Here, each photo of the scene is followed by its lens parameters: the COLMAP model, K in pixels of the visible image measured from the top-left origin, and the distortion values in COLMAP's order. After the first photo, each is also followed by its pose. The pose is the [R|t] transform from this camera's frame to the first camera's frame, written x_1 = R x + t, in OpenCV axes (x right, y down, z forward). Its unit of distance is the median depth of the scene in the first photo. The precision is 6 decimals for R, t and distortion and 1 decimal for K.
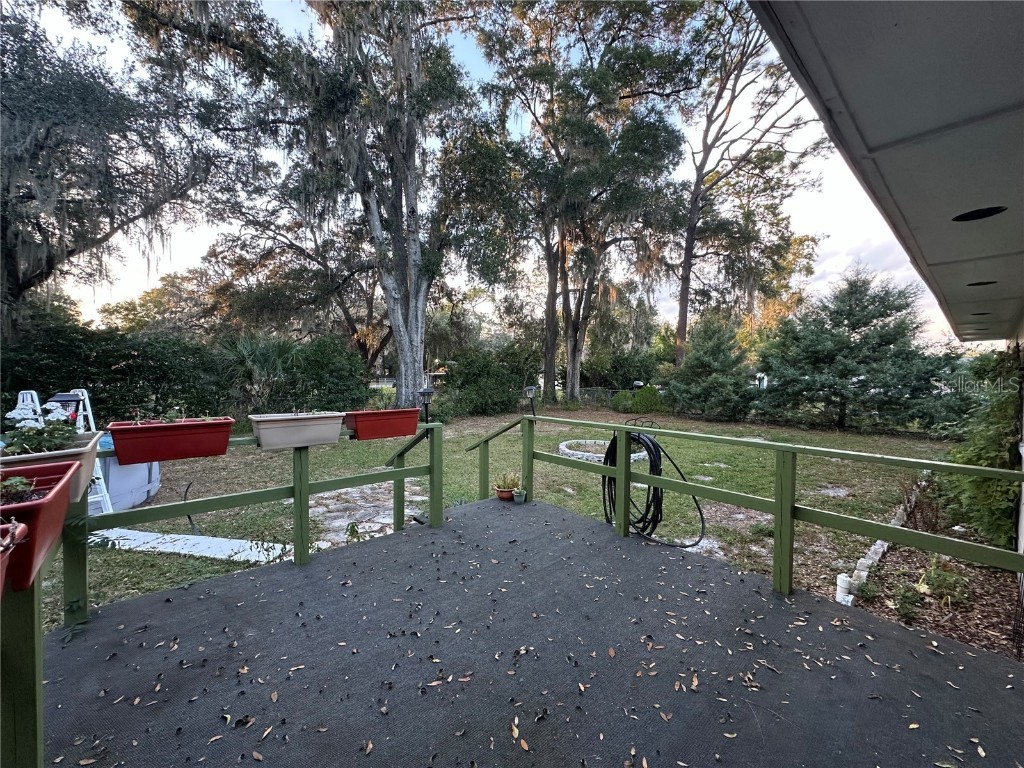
lens RADIAL K [[408.8, 0, 511.2], [0, 408.8, 382.1], [0, 0, 1]] dist [-0.001626, -0.000007]
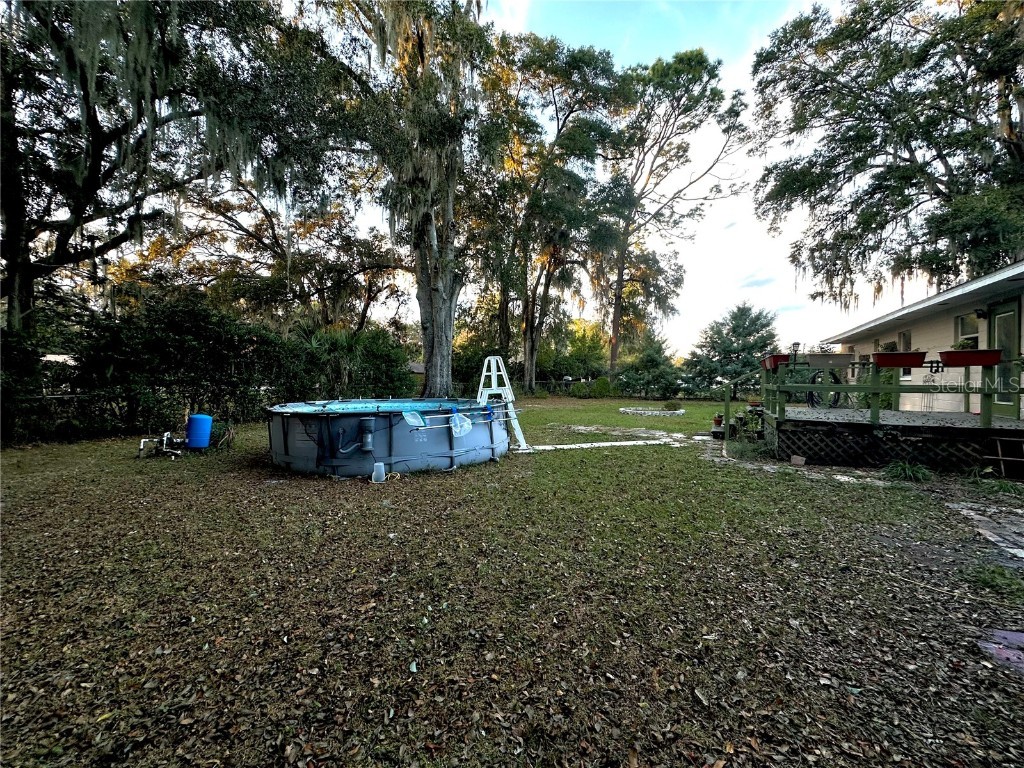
lens RADIAL K [[408.8, 0, 512.1], [0, 408.8, 382.0], [0, 0, 1]] dist [-0.001626, -0.000007]
pose [[0.921947, -0.013280, 0.387088, -0.429858], [0.018146, 0.999796, -0.008917, 0.032344], [-0.386891, 0.015245, 0.921999, -0.093722]]
